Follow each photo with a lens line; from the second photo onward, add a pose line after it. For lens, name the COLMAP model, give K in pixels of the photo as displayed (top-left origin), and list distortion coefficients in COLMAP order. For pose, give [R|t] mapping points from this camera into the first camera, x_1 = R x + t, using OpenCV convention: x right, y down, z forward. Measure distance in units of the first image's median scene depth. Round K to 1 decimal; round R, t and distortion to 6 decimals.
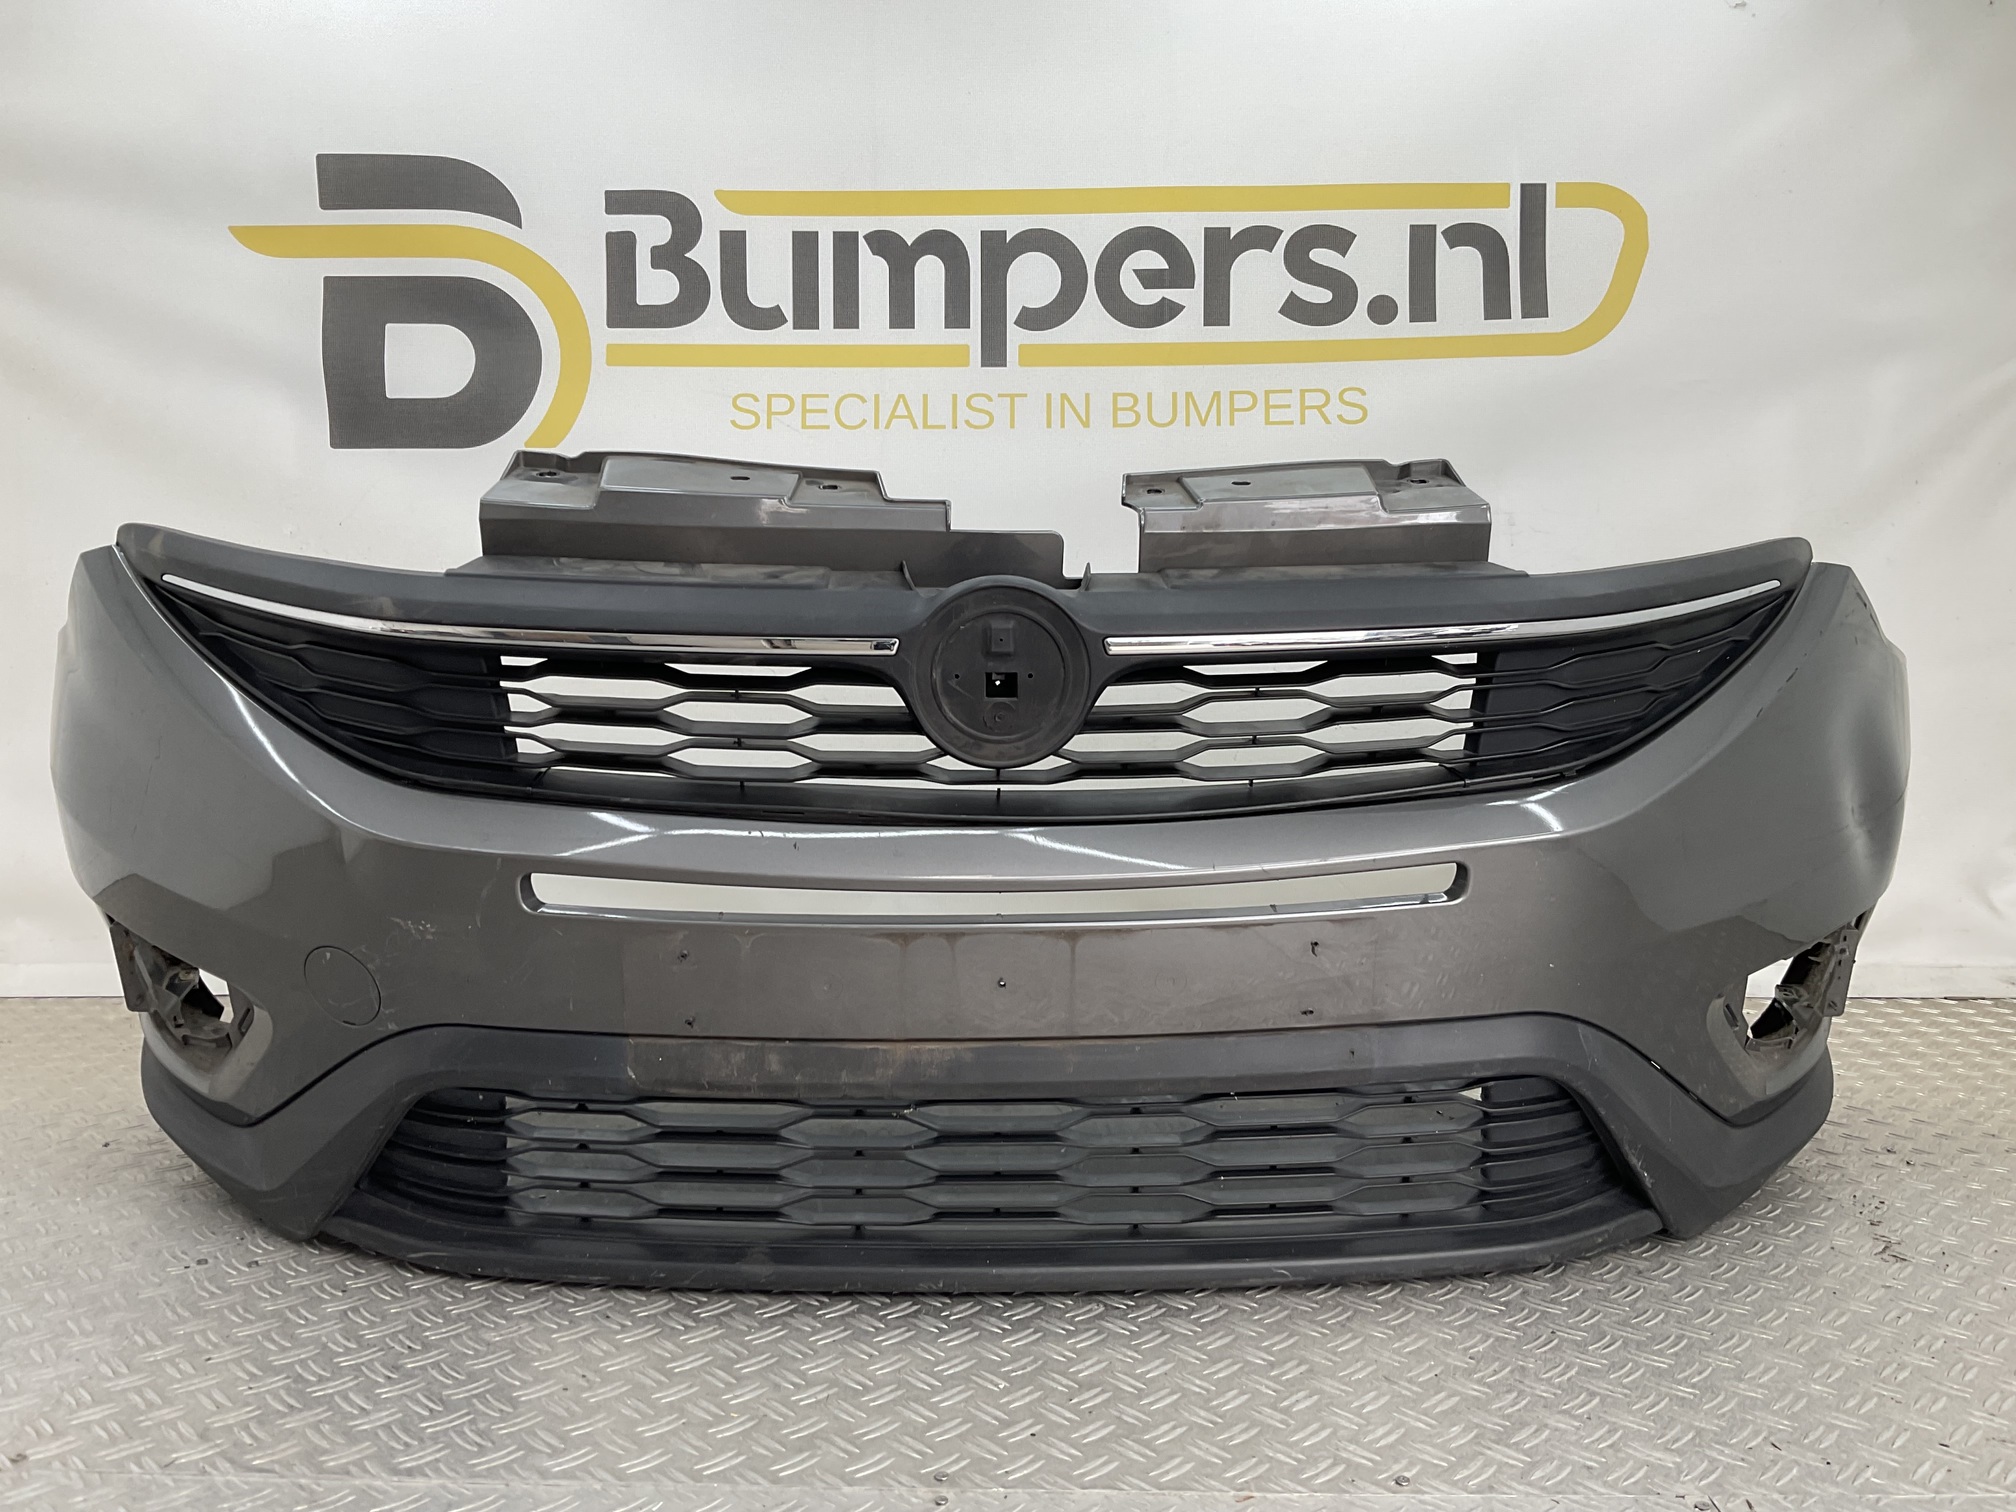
lens RADIAL K [[1653.4, 0, 1008.0], [0, 1653.4, 756.0], [0, 0, 1]] dist [0.141021, -0.313570]
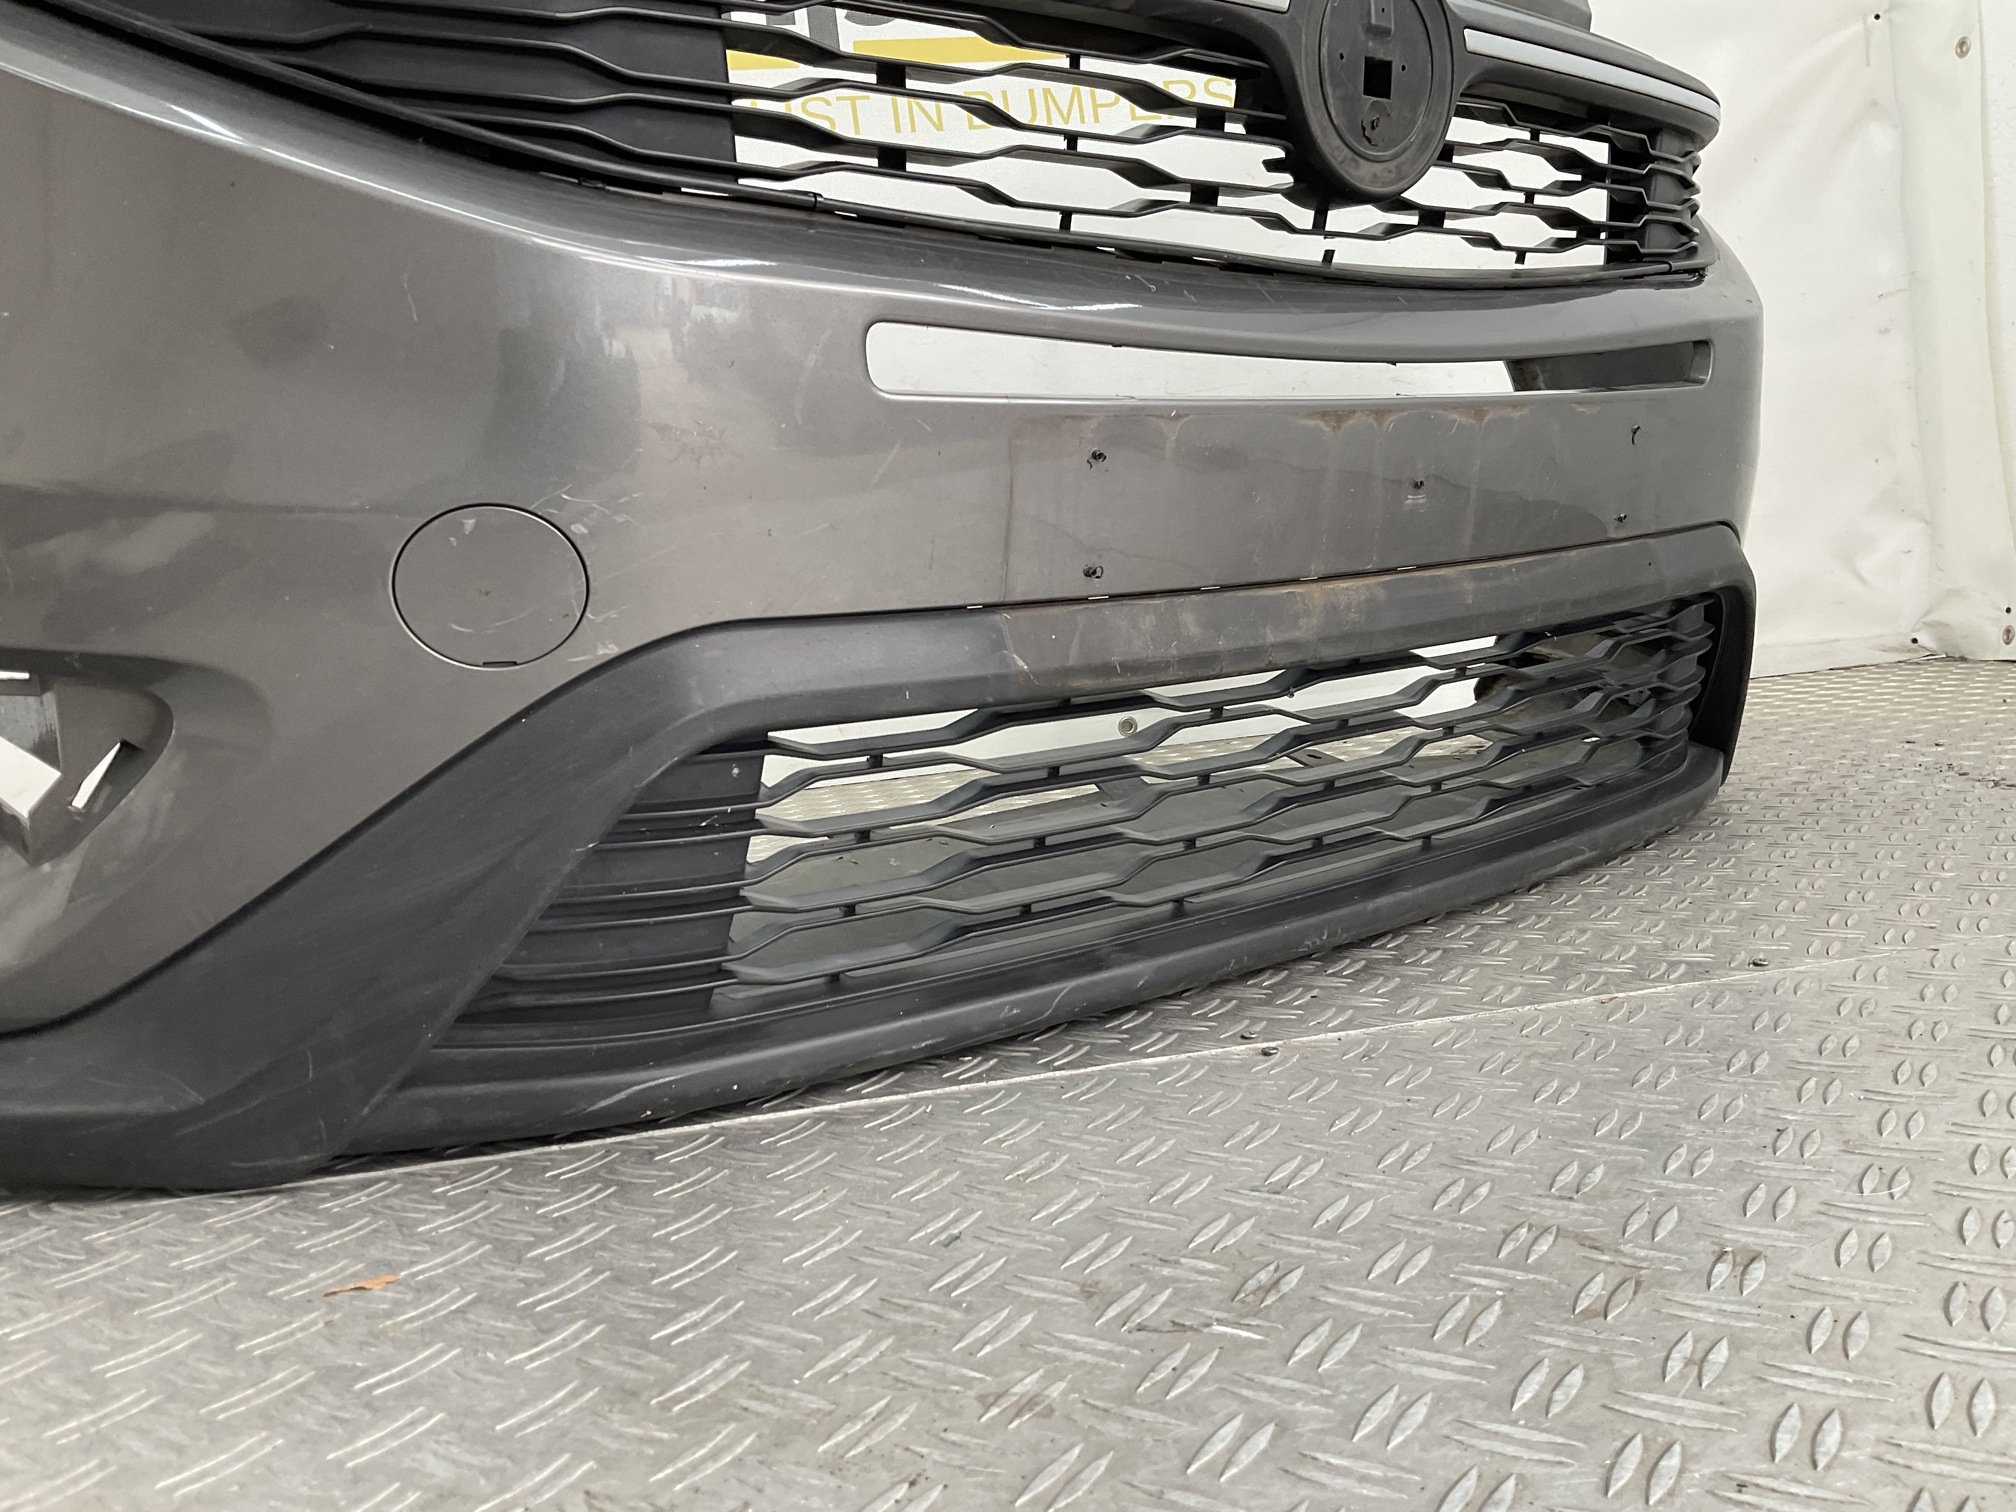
lens RADIAL K [[1644.9, 0, 999.3], [0, 1644.9, 764.7], [0, 0, 1]] dist [0.134318, -0.244159]
pose [[0.972441, -0.111070, 0.204994, -0.142223], [0.110012, 0.993792, 0.016590, 0.127780], [-0.205564, 0.006419, 0.978623, 0.114838]]
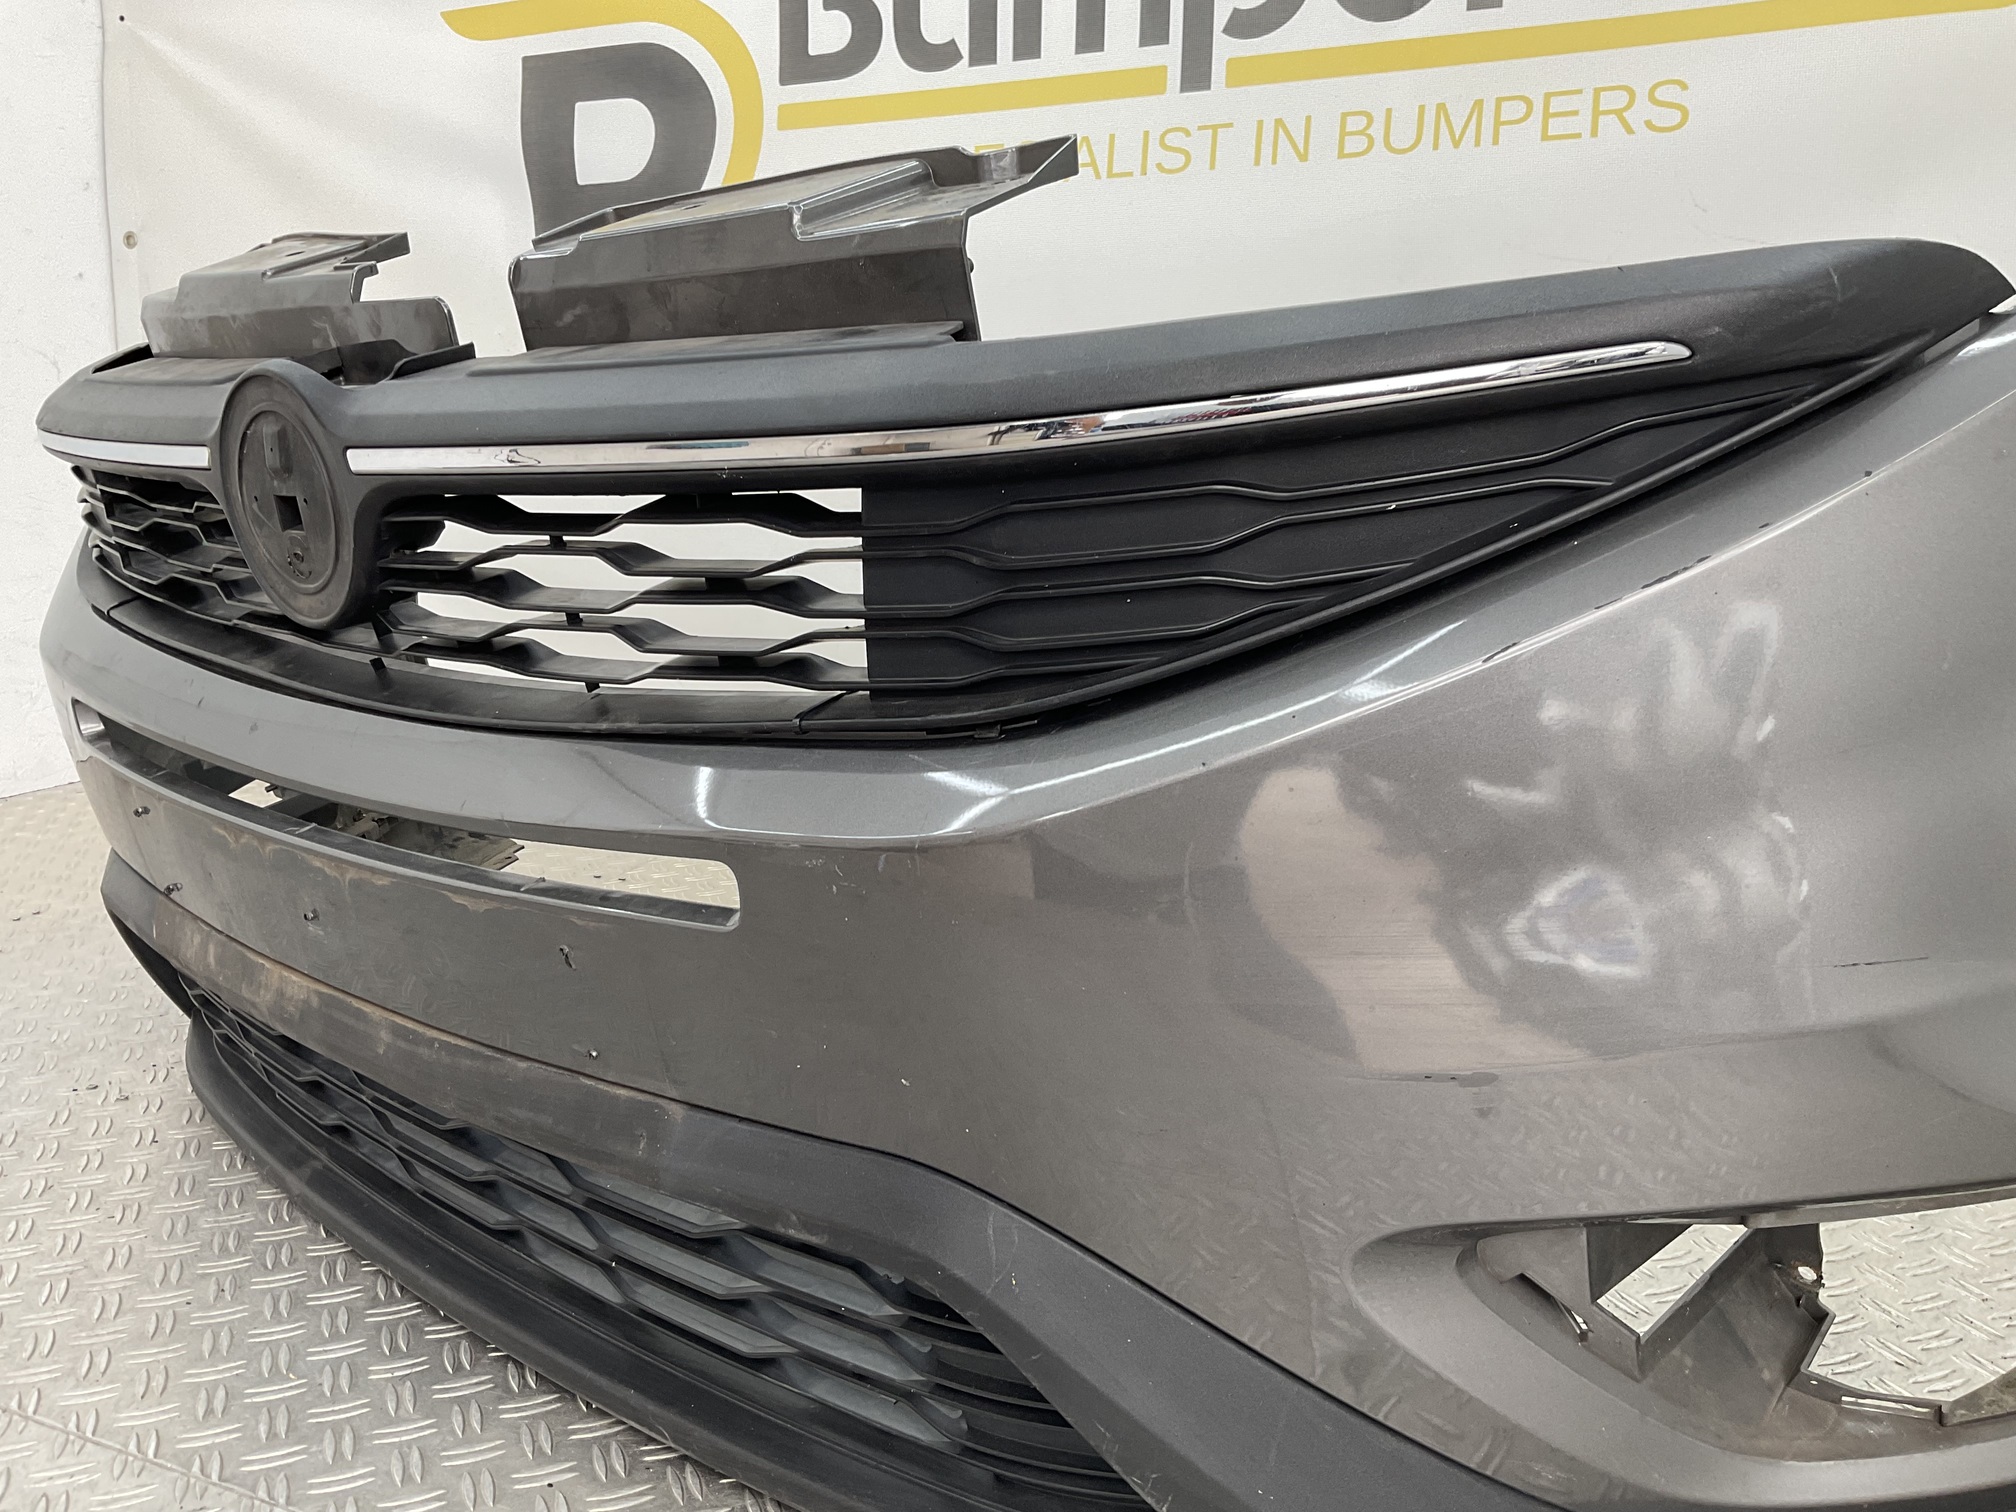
lens RADIAL K [[1664.3, 0, 1008.0], [0, 1664.3, 756.0], [0, 0, 1]] dist [0.093598, -0.200626]
pose [[0.919746, 0.066643, -0.386815, 0.241478], [-0.018301, 0.991690, 0.127341, -0.019559], [0.392087, -0.110043, 0.913323, 0.197170]]
